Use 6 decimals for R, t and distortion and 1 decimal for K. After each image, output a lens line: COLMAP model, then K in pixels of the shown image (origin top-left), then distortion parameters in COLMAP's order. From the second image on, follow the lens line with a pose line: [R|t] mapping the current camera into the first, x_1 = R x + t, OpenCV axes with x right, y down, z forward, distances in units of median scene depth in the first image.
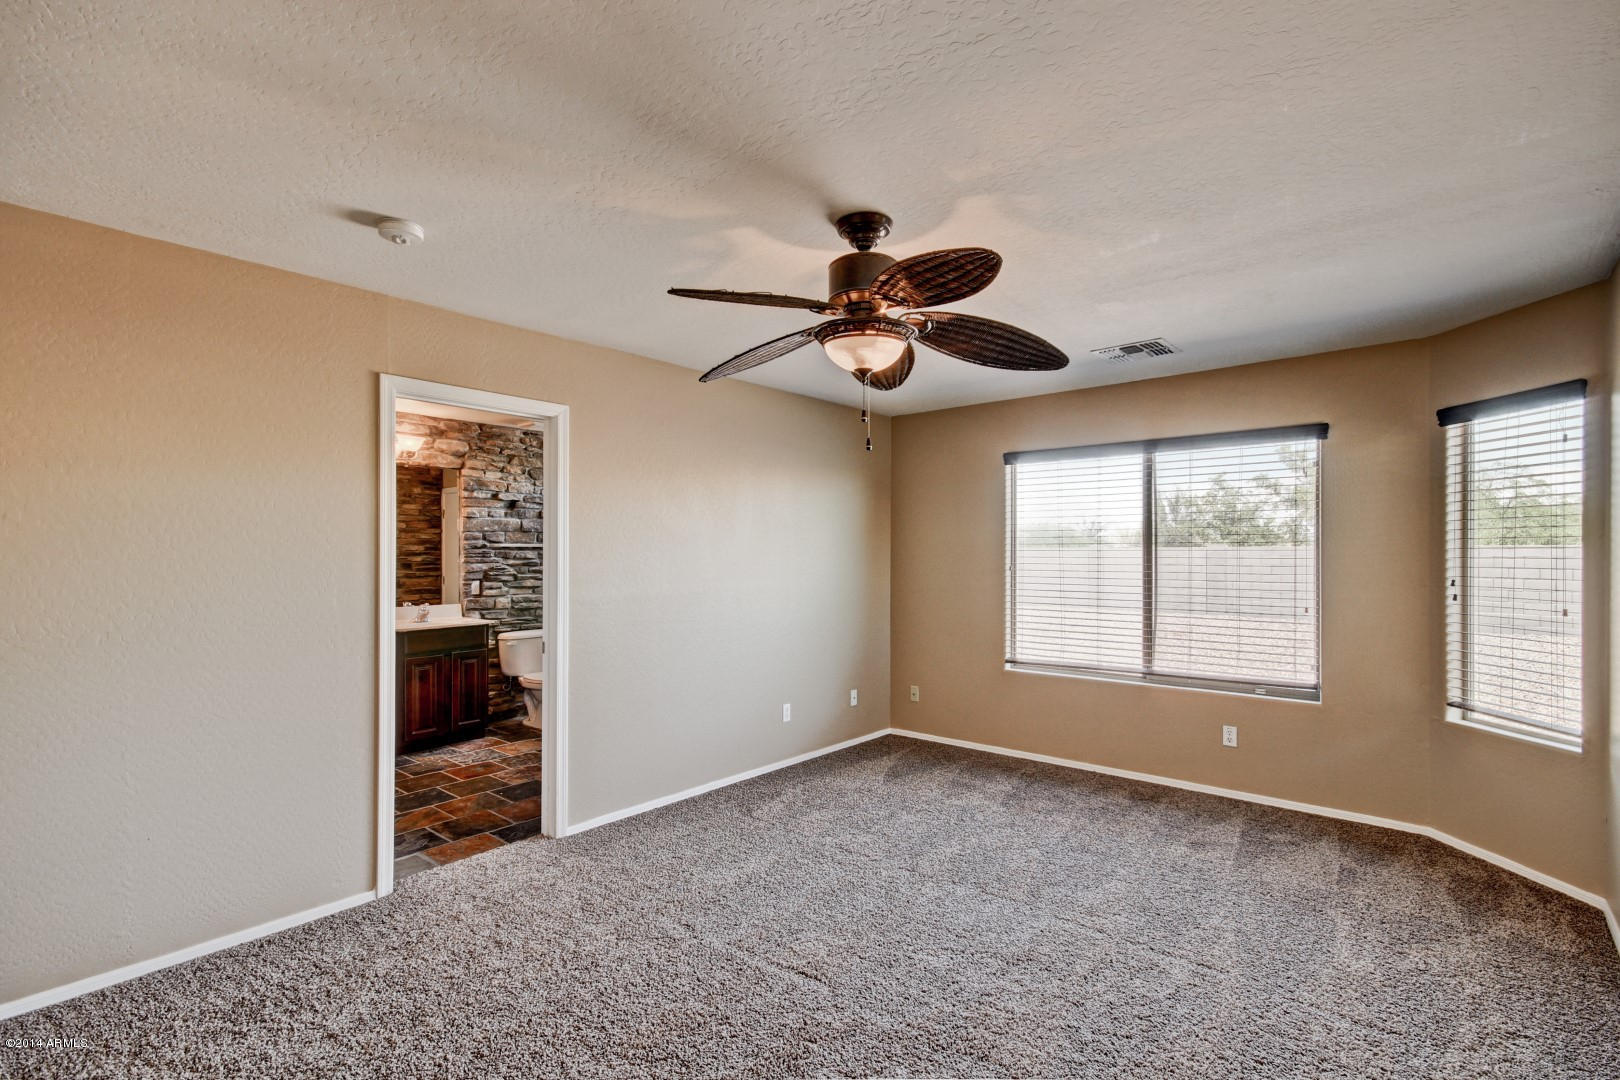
lens RADIAL K [[735.6, 0, 811.4], [0, 735.6, 548.9], [0, 0, 1]] dist [0.025819, -0.005062]
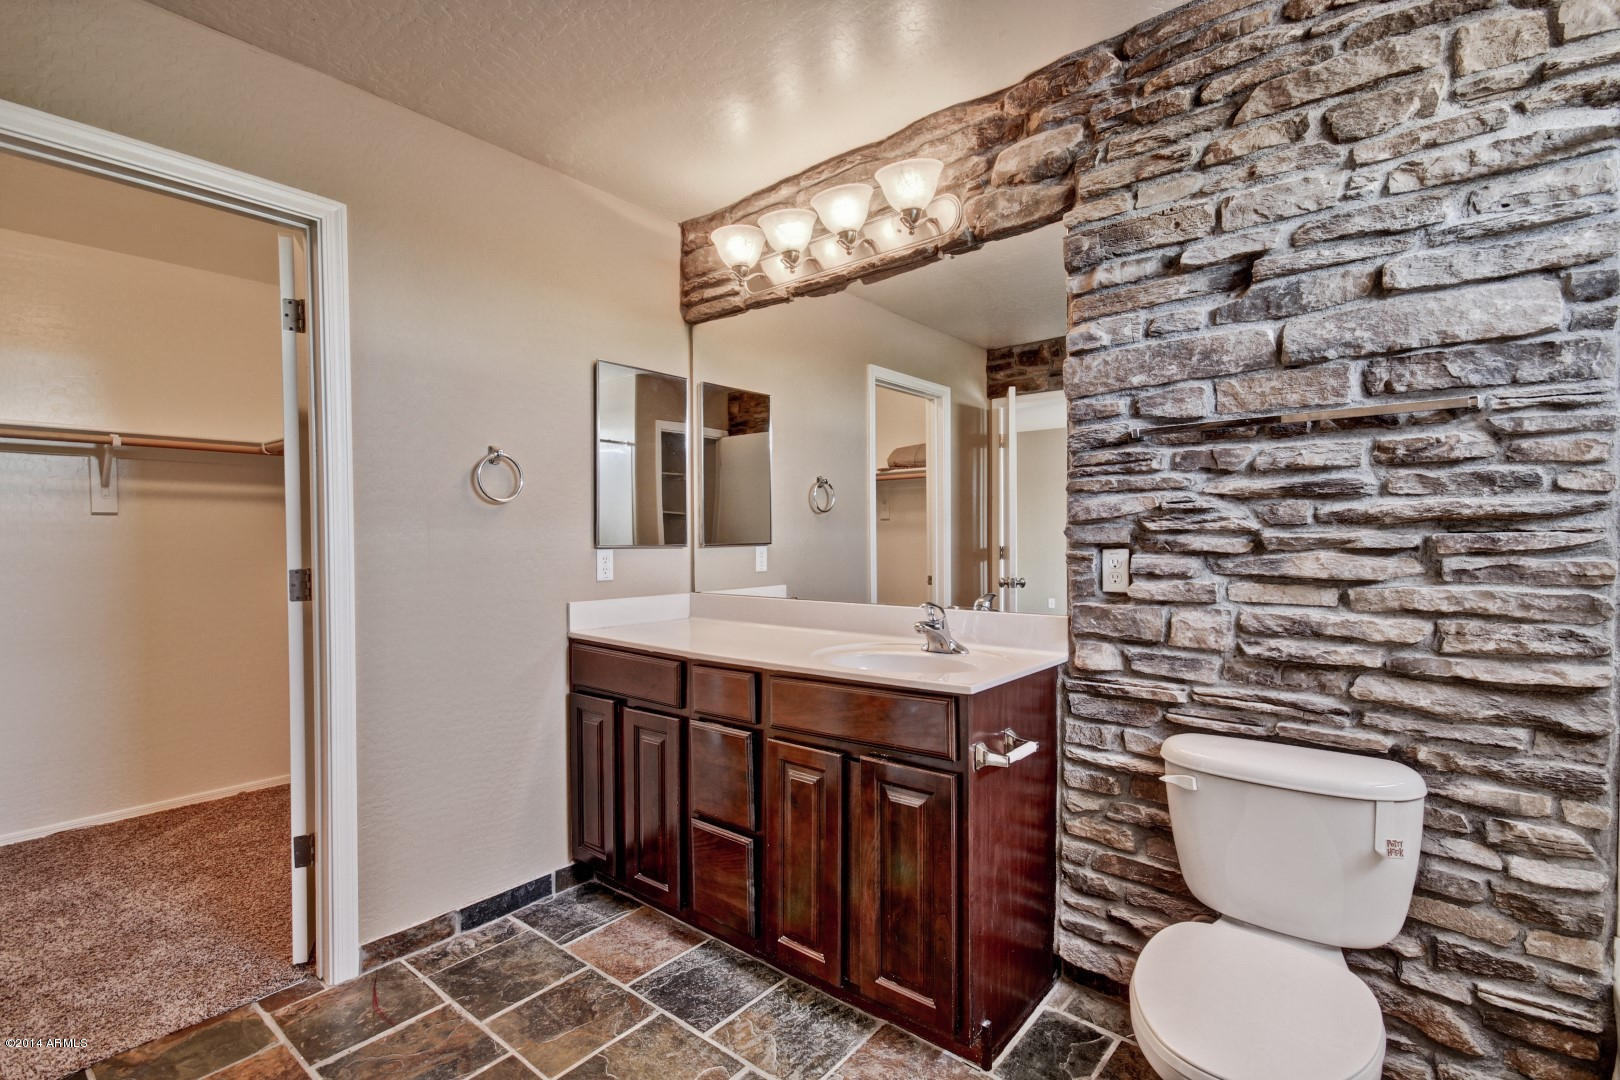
lens RADIAL K [[735.6, 0, 812.5], [0, 735.6, 550.4], [0, 0, 1]] dist [0.025819, -0.005062]
pose [[0.030239, 0.016261, -0.999410, -0.135481], [0.007435, 0.999836, 0.016493, 0.036670], [0.999515, -0.007929, 0.030114, 0.842275]]
